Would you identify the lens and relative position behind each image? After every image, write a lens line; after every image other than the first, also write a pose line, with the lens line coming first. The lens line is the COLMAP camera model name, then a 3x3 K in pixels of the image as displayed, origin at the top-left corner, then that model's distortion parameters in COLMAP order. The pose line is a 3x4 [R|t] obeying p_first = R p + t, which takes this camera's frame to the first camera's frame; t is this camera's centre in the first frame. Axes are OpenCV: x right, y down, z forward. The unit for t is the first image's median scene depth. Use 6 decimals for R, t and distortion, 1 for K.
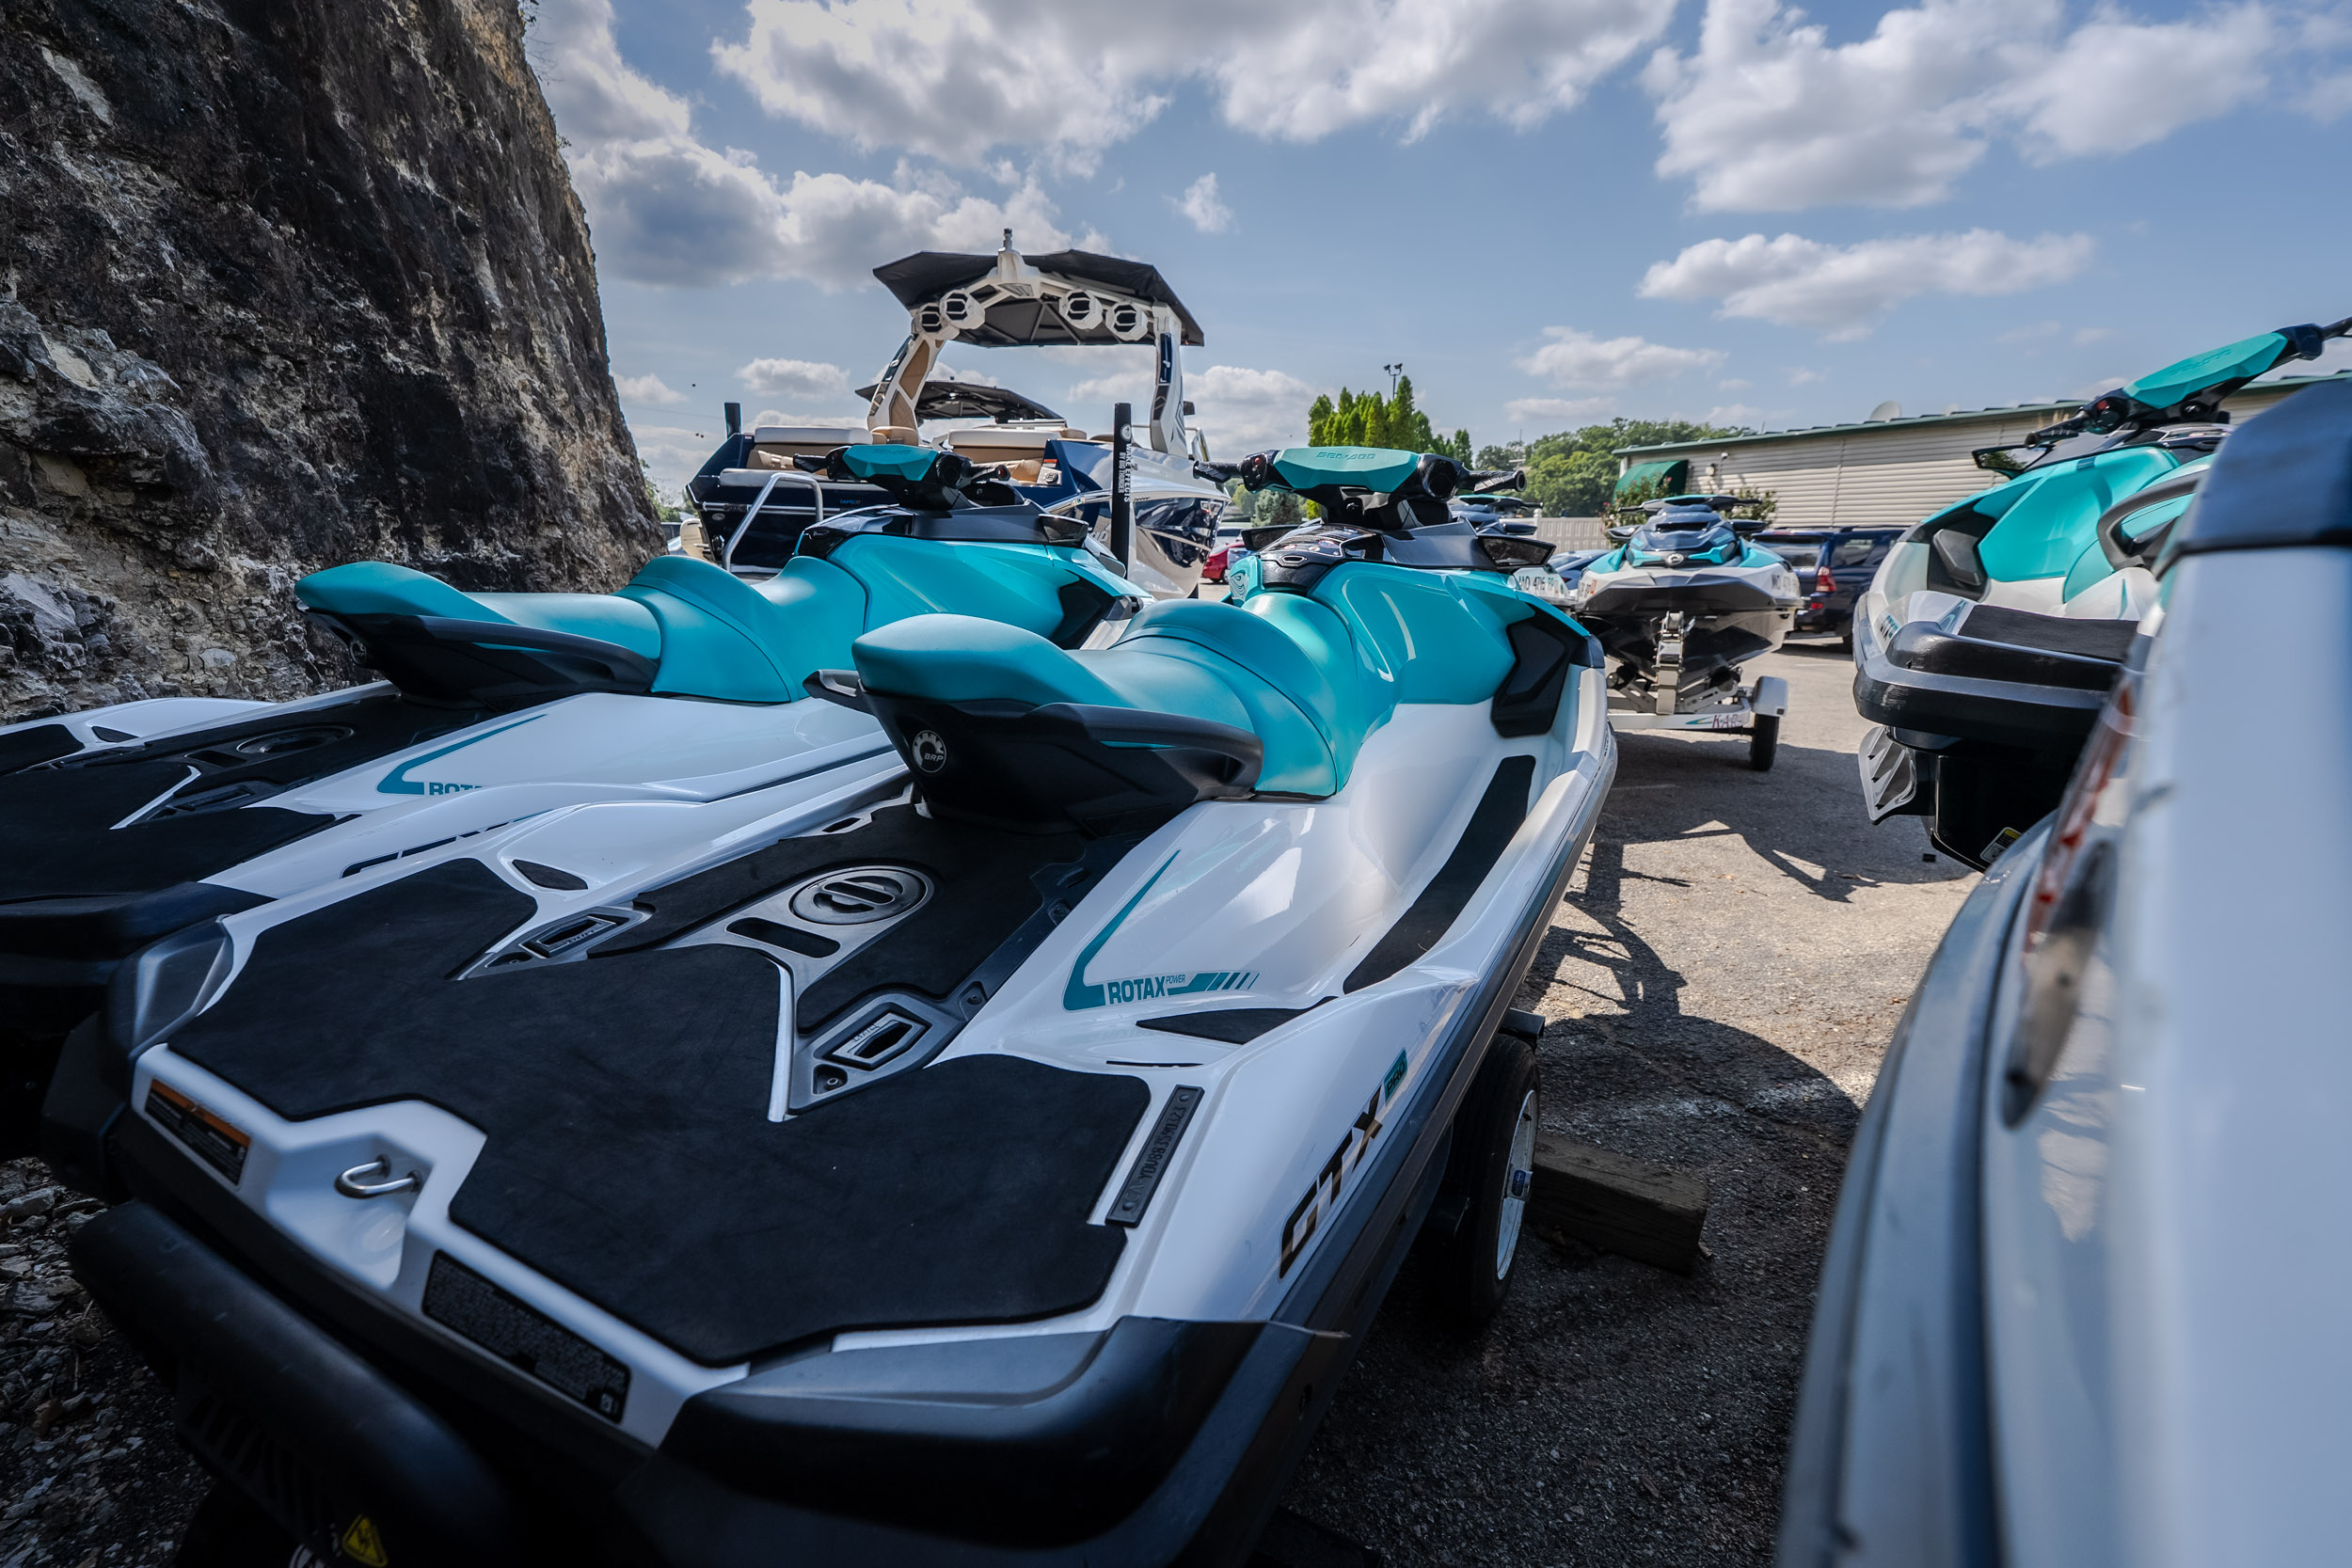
lens RADIAL K [[1058.9, 0, 1168.7], [0, 1058.9, 787.0], [0, 0, 1]] dist [-0.007040, 0.002883]
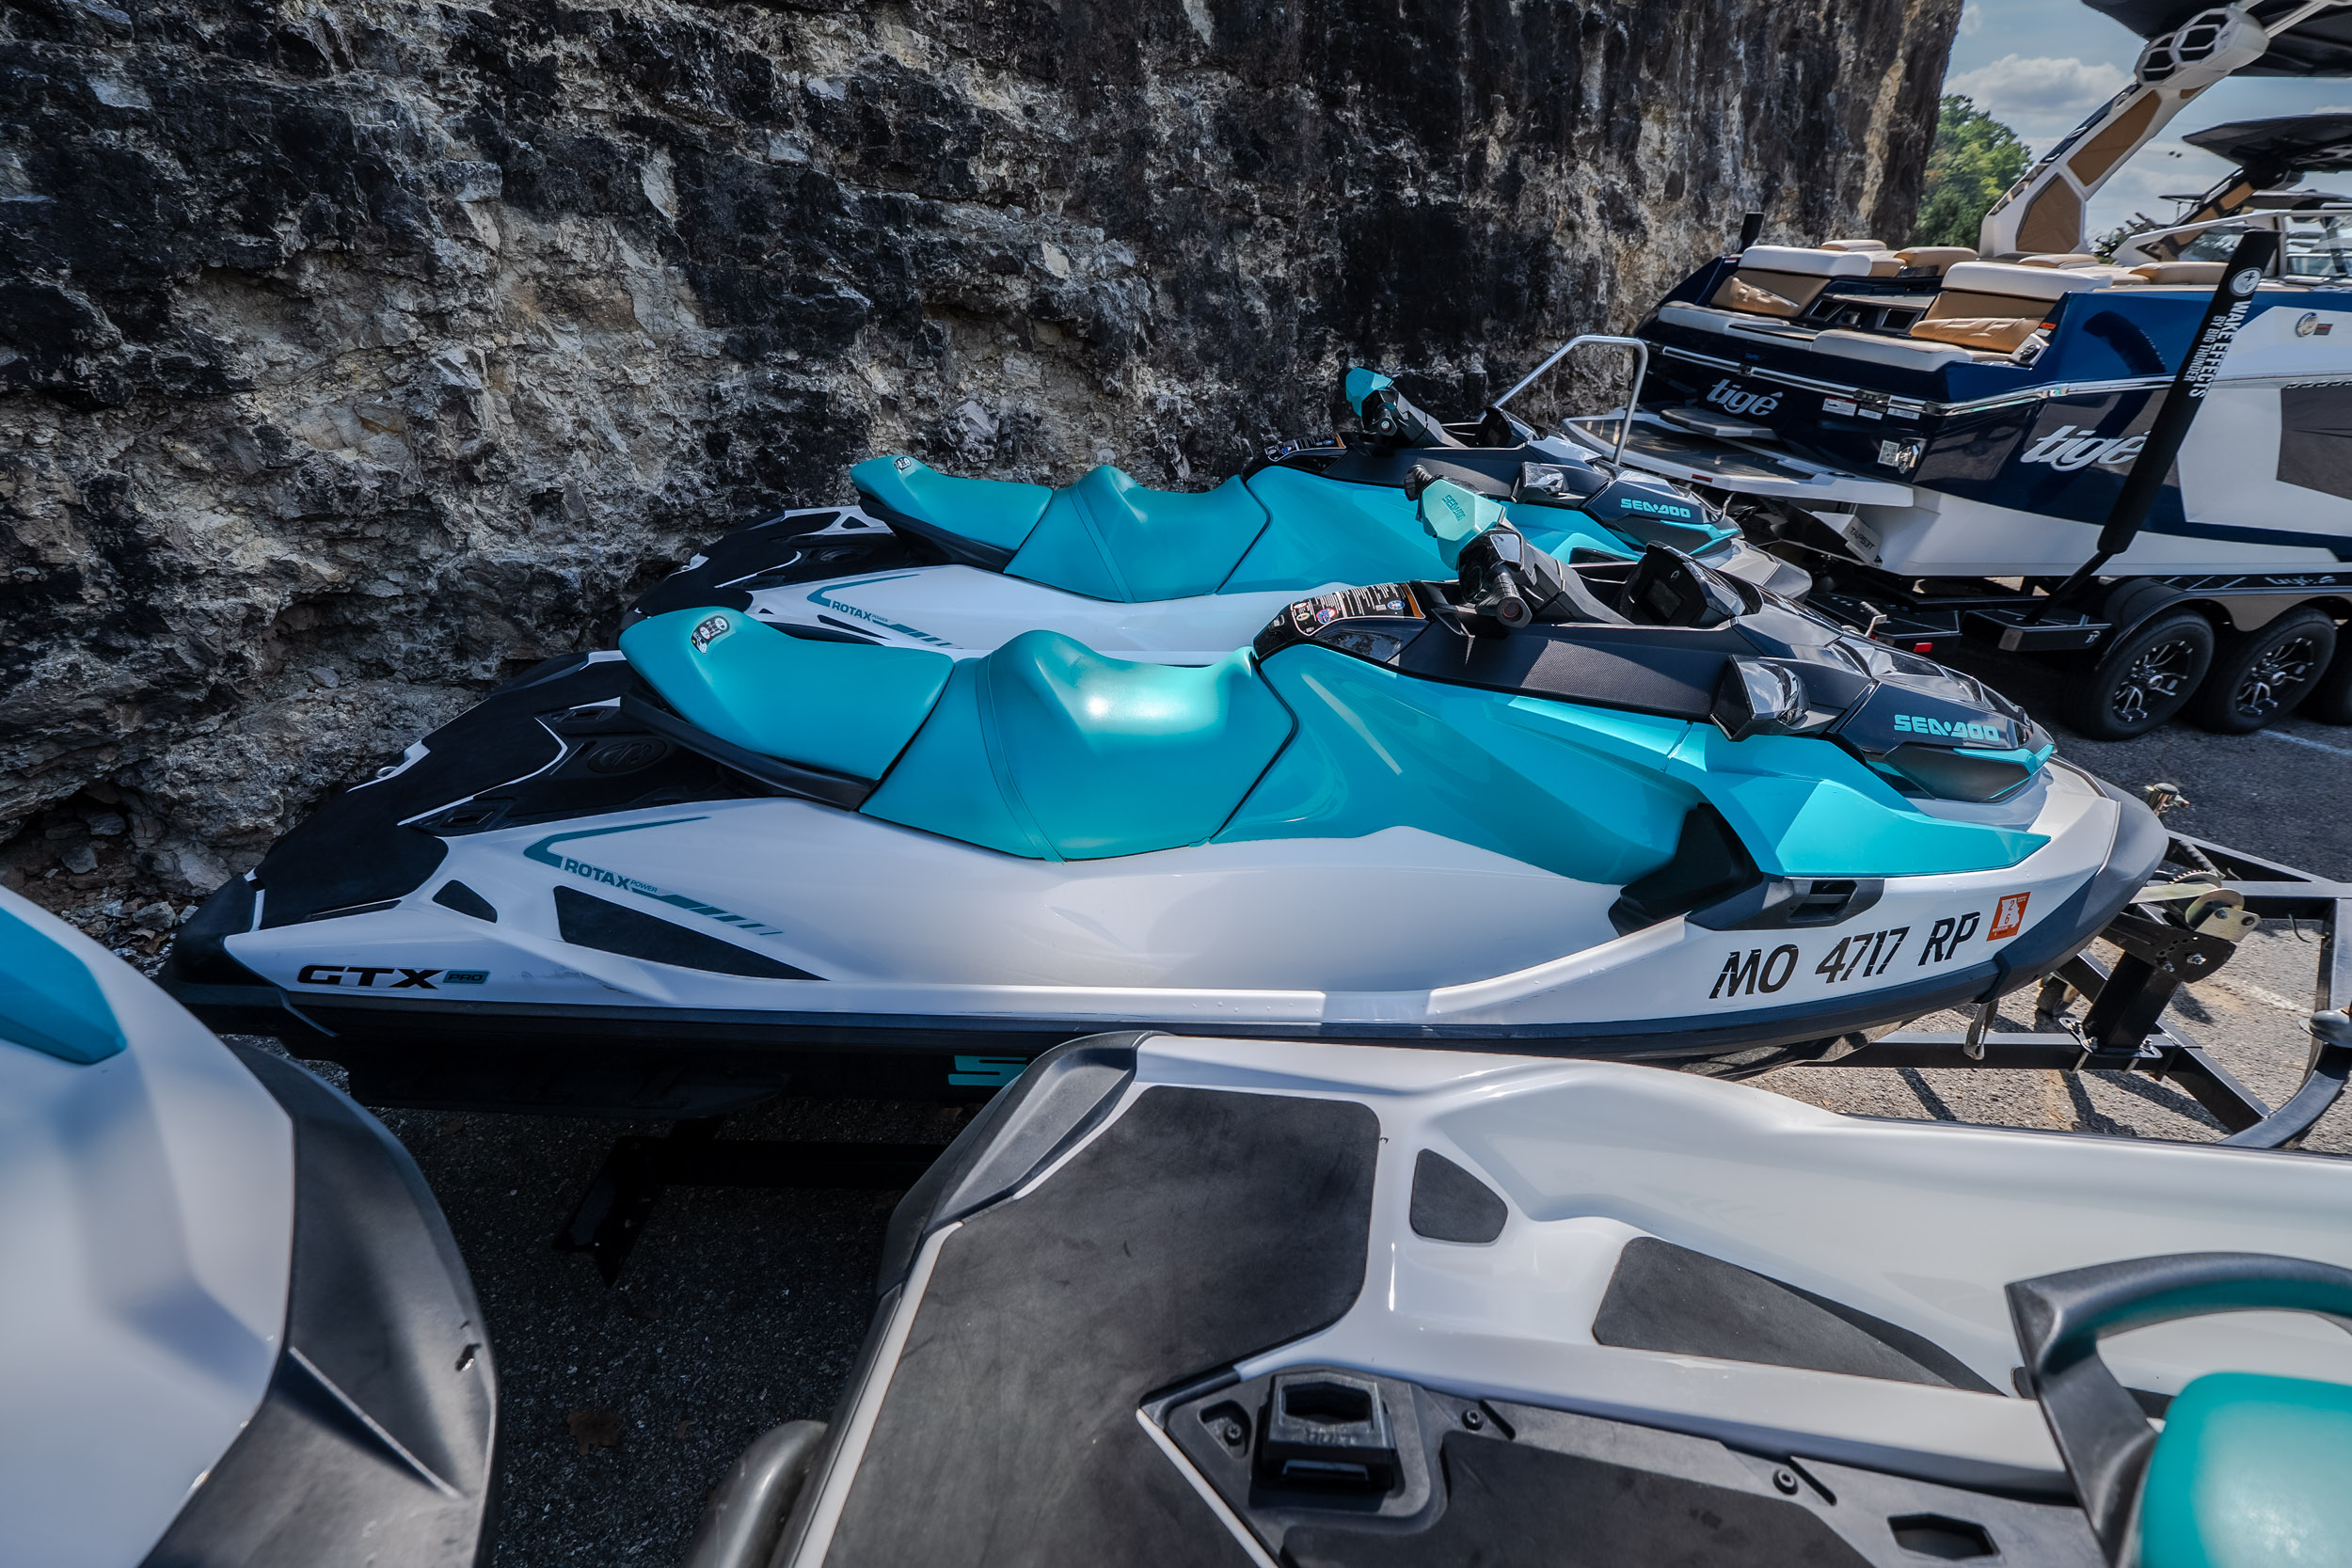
lens RADIAL K [[1058.9, 0, 1164.2], [0, 1058.9, 788.6], [0, 0, 1]] dist [-0.007040, 0.002883]
pose [[0.452202, 0.428157, -0.782429, 0.284422], [-0.248919, 0.902972, 0.350258, -0.128937], [0.856477, 0.036374, 0.514902, 0.159829]]
